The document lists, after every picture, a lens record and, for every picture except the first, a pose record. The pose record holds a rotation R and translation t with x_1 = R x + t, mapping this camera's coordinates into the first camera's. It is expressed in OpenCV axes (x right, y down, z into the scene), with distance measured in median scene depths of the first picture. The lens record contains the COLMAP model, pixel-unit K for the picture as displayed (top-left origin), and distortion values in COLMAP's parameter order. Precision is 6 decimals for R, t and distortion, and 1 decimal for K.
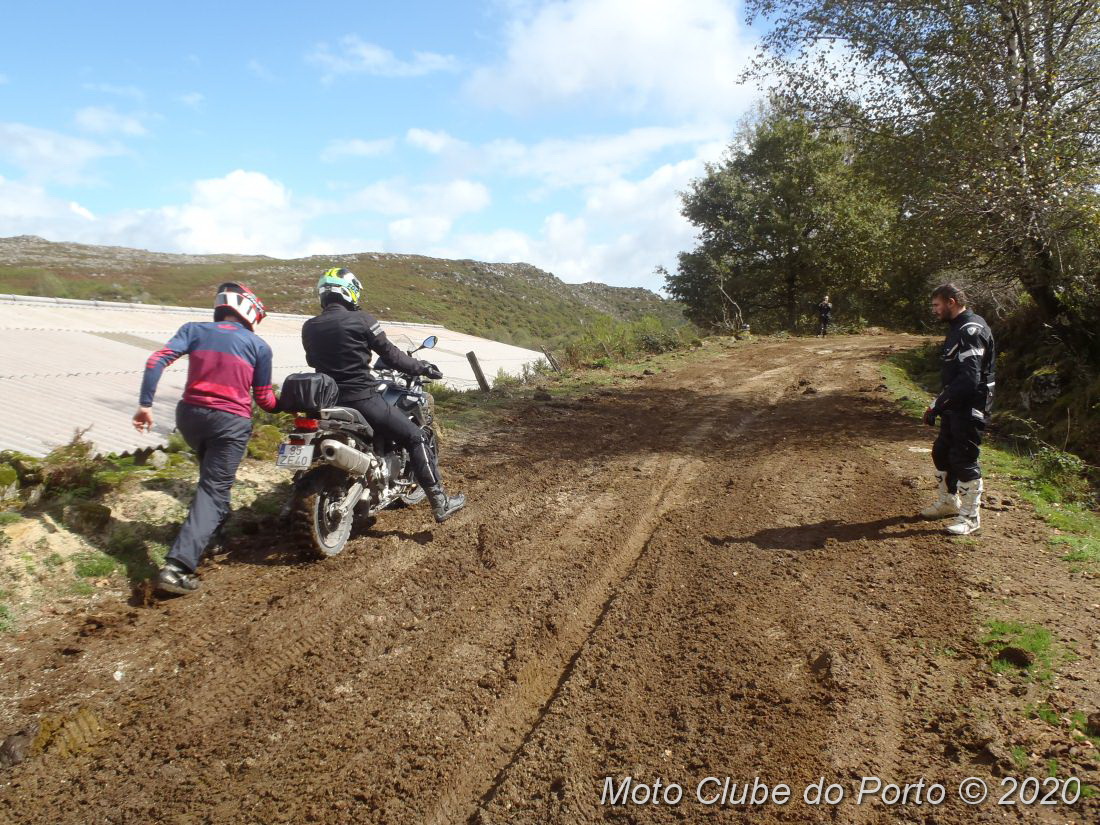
lens RADIAL K [[911.7, 0, 581.0], [0, 911.7, 411.2], [0, 0, 1]] dist [-0.065595, 0.002432]
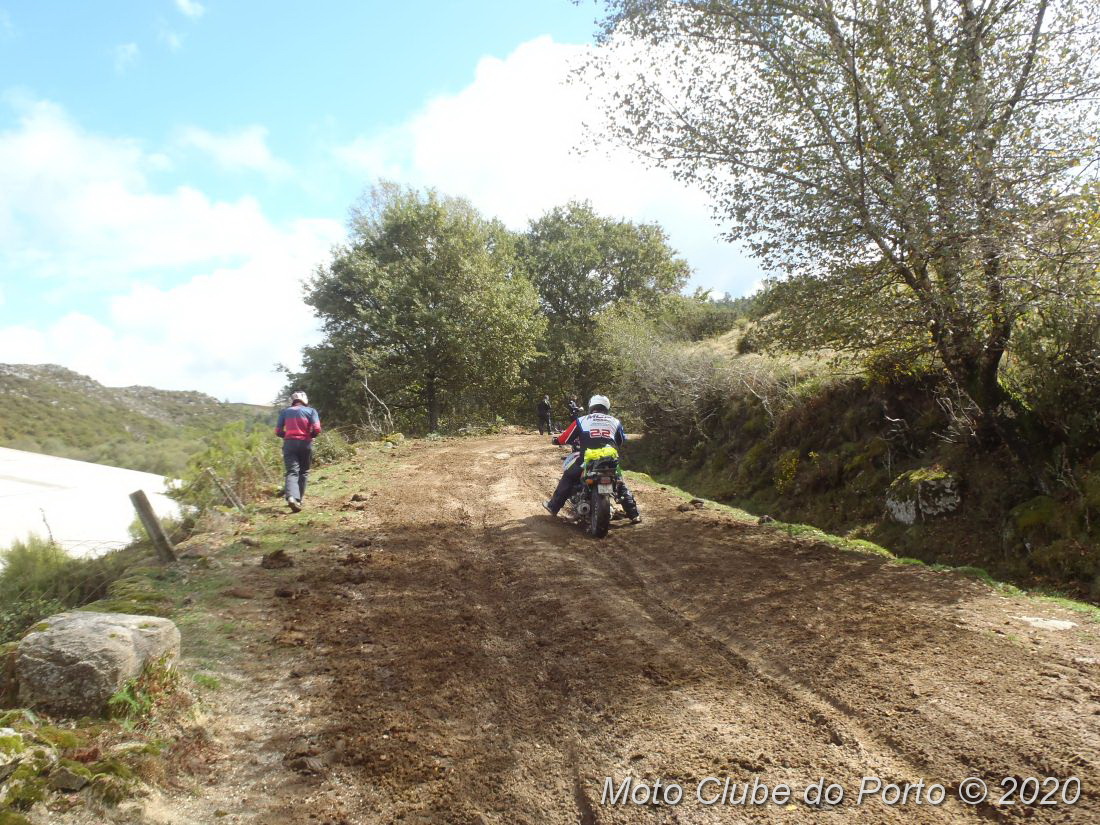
lens RADIAL K [[914.5, 0, 550.0], [0, 914.5, 412.5], [0, 0, 1]] dist [-0.039436, 0.035988]
pose [[0.904873, -0.019960, 0.425214, -0.048002], [0.066235, 0.993336, -0.094324, -0.015257], [-0.420497, 0.113515, 0.900165, 0.132180]]
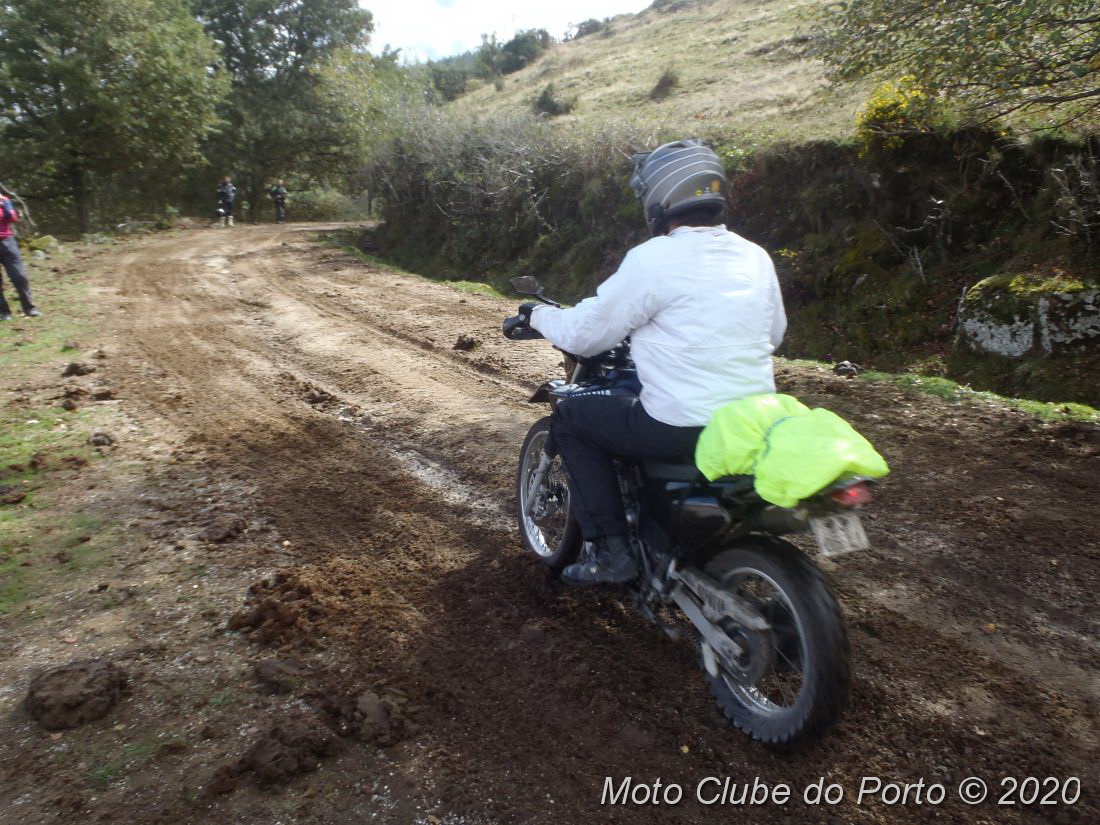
lens RADIAL K [[914.5, 0, 550.0], [0, 914.5, 412.5], [0, 0, 1]] dist [-0.039436, 0.035988]
pose [[0.682109, -0.208975, 0.700755, -0.035868], [0.119175, 0.977253, 0.175426, -0.033674], [-0.721474, -0.036147, 0.691497, 0.273829]]
